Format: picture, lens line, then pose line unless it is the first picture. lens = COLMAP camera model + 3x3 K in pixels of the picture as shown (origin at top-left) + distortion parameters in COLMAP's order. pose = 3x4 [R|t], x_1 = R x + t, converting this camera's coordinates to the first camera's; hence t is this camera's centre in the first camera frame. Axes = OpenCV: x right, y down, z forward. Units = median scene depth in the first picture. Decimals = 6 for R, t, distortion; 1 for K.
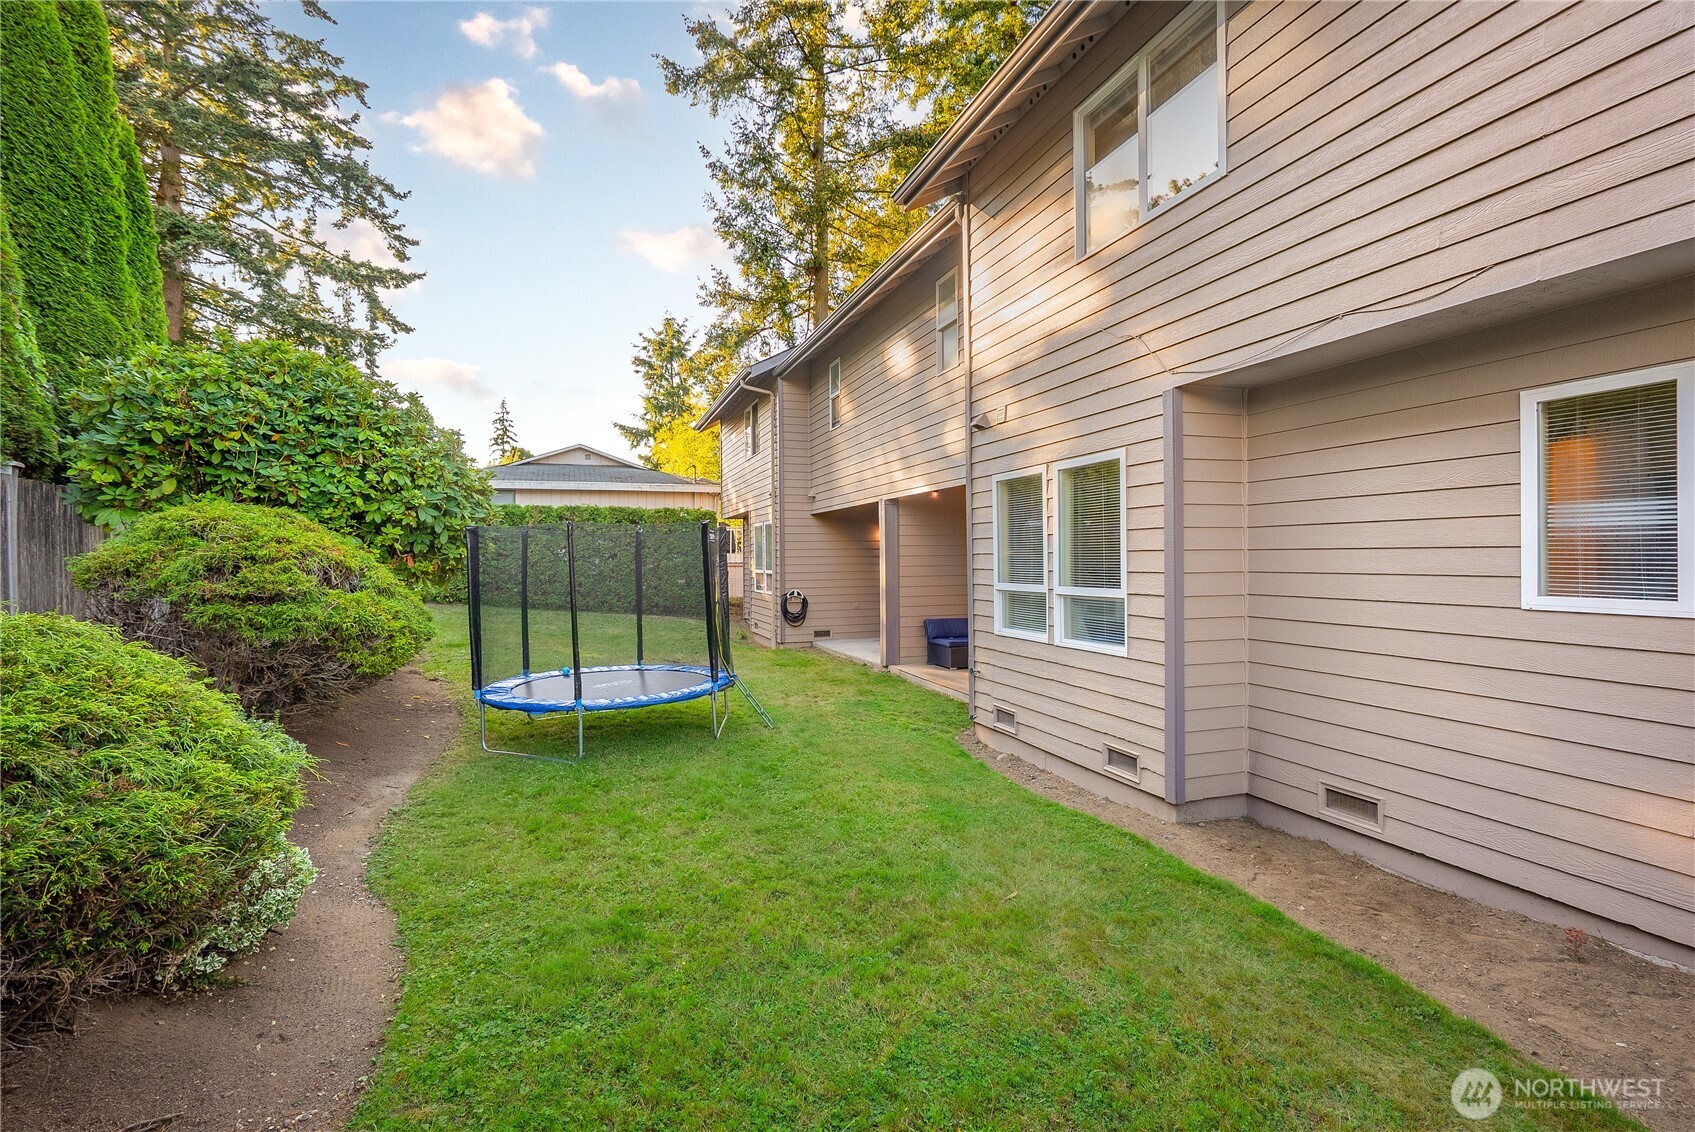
lens RADIAL K [[774.5, 0, 854.4], [0, 774.5, 557.9], [0, 0, 1]] dist [-0.000641, 0.001542]
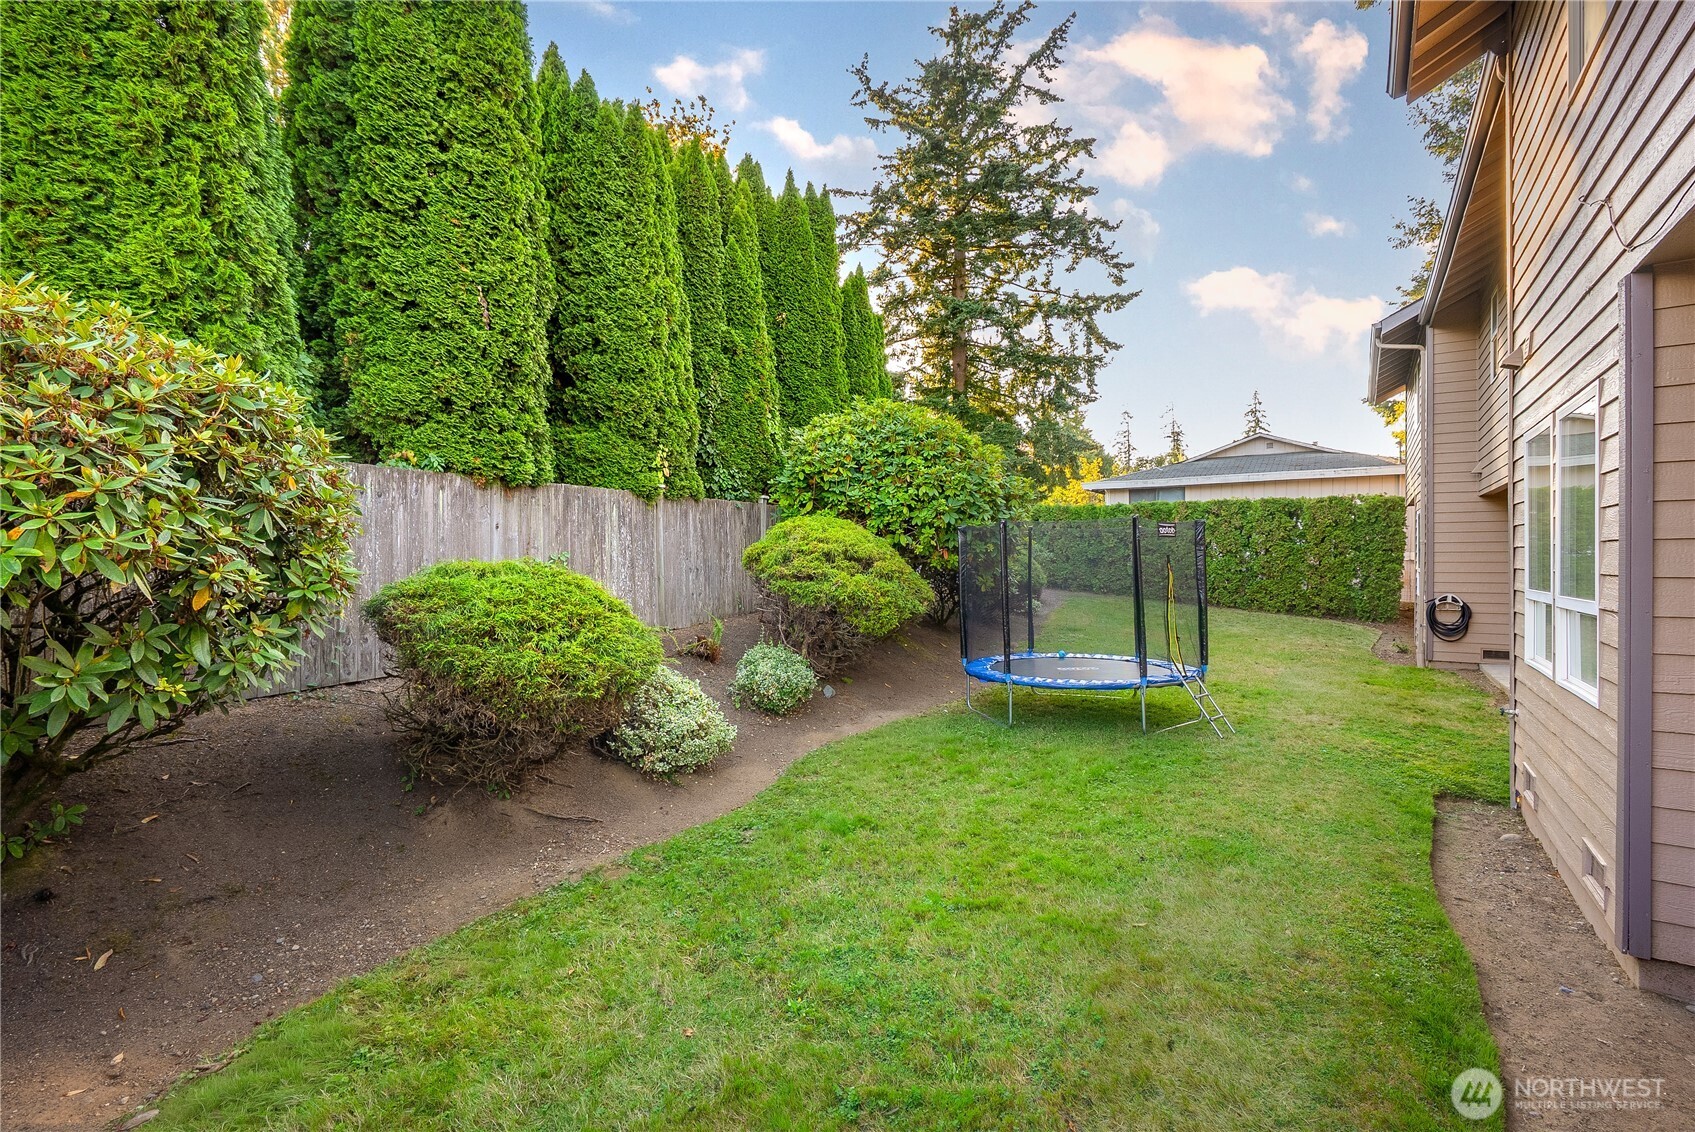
lens RADIAL K [[774.5, 0, 841.8], [0, 774.5, 560.2], [0, 0, 1]] dist [-0.000641, 0.001542]
pose [[0.598207, 0.010253, -0.801276, 0.084742], [-0.003328, 0.999941, 0.010311, 0.000300], [0.801335, -0.003501, 0.598206, 0.021251]]
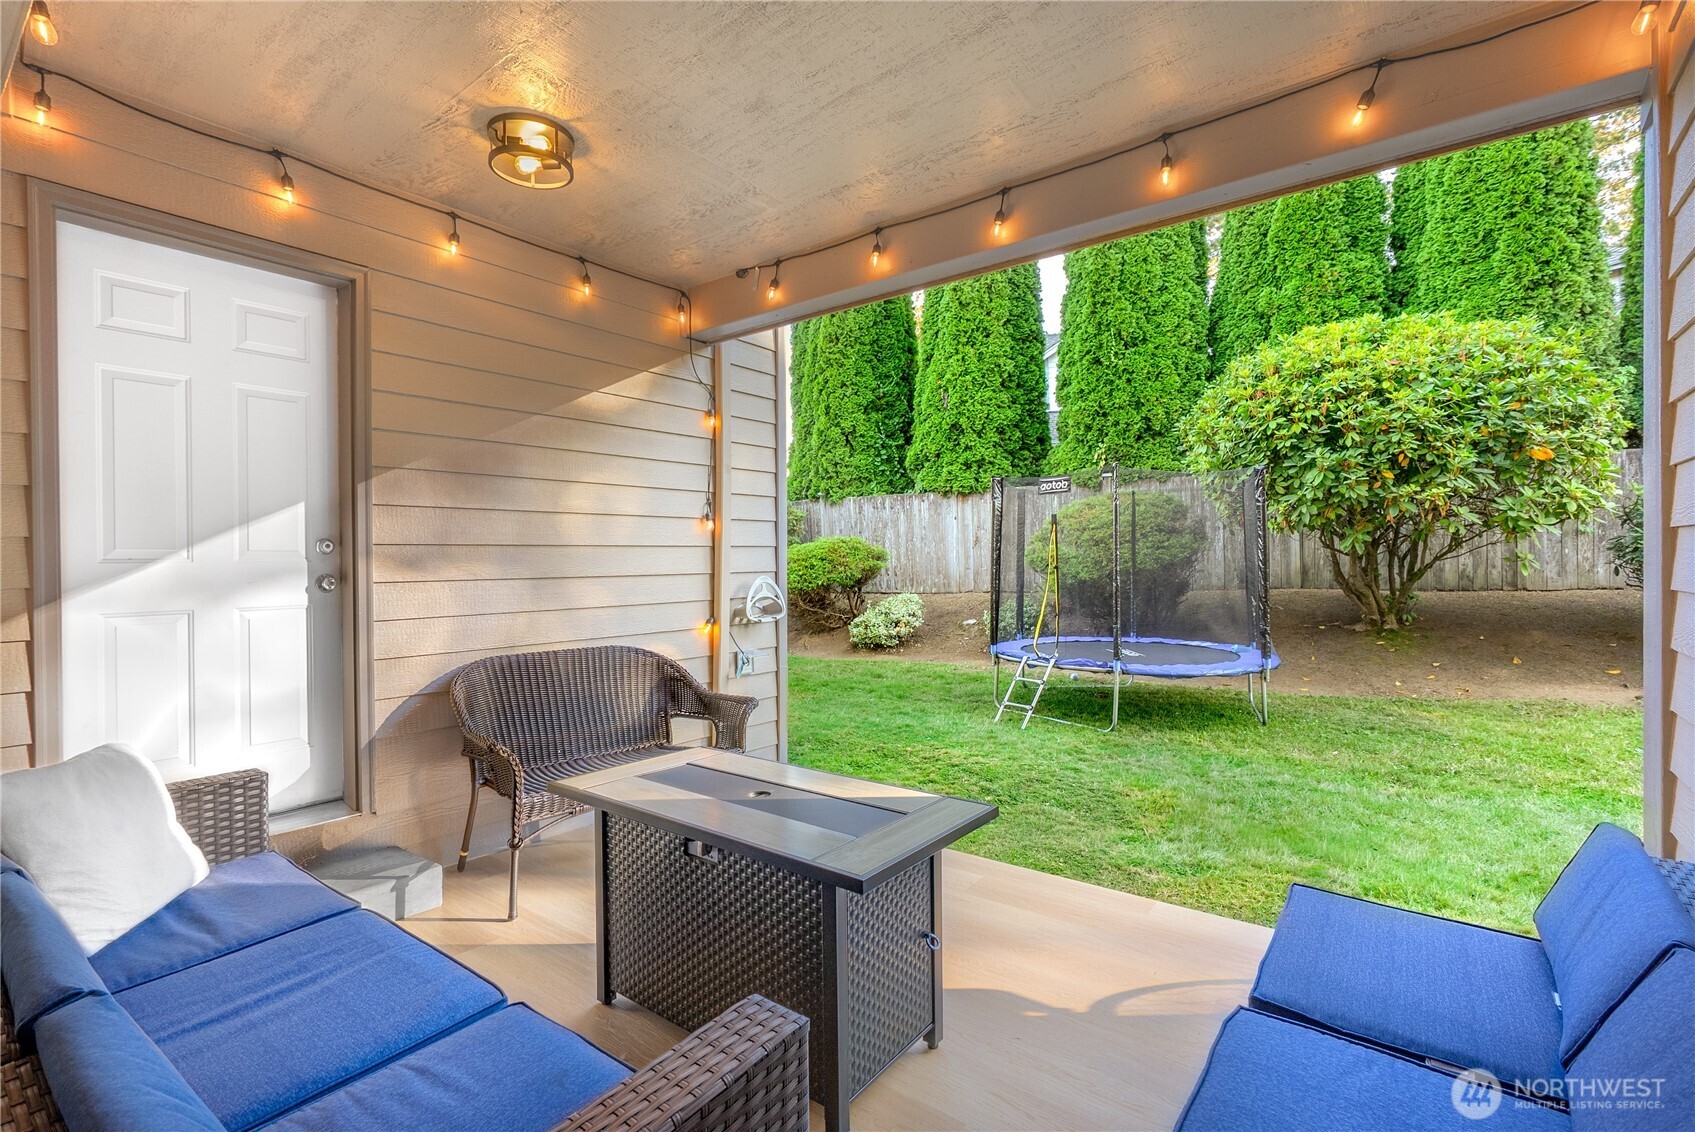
lens RADIAL K [[774.5, 0, 844.2], [0, 774.5, 558.8], [0, 0, 1]] dist [-0.000641, 0.001542]
pose [[-0.838403, 0.018356, -0.544742, 0.110120], [0.015762, 0.999831, 0.009431, 0.009277], [0.544823, -0.000680, -0.838551, 0.377422]]
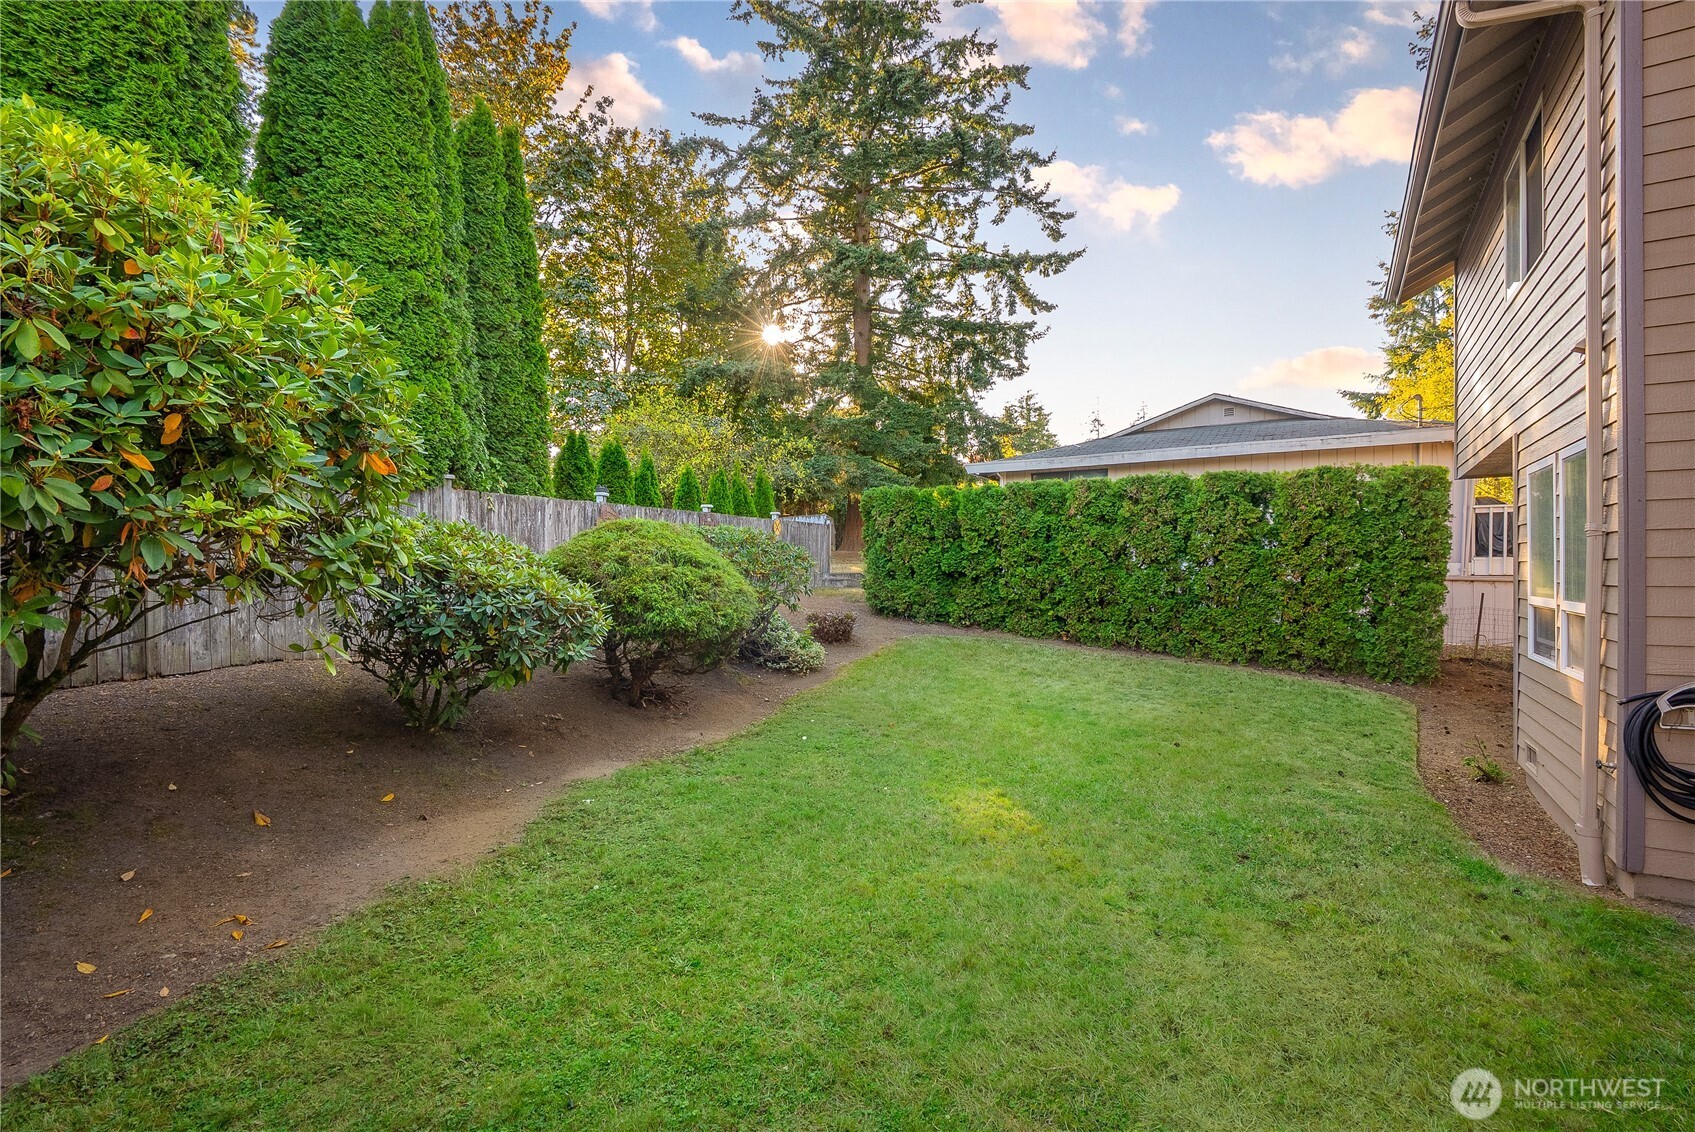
lens RADIAL K [[774.5, 0, 844.2], [0, 774.5, 566.8], [0, 0, 1]] dist [-0.000641, 0.001542]
pose [[0.620373, 0.006244, -0.784282, -0.023952], [-0.005138, 0.999979, 0.003897, 0.000921], [0.784290, 0.001612, 0.620392, 0.285856]]
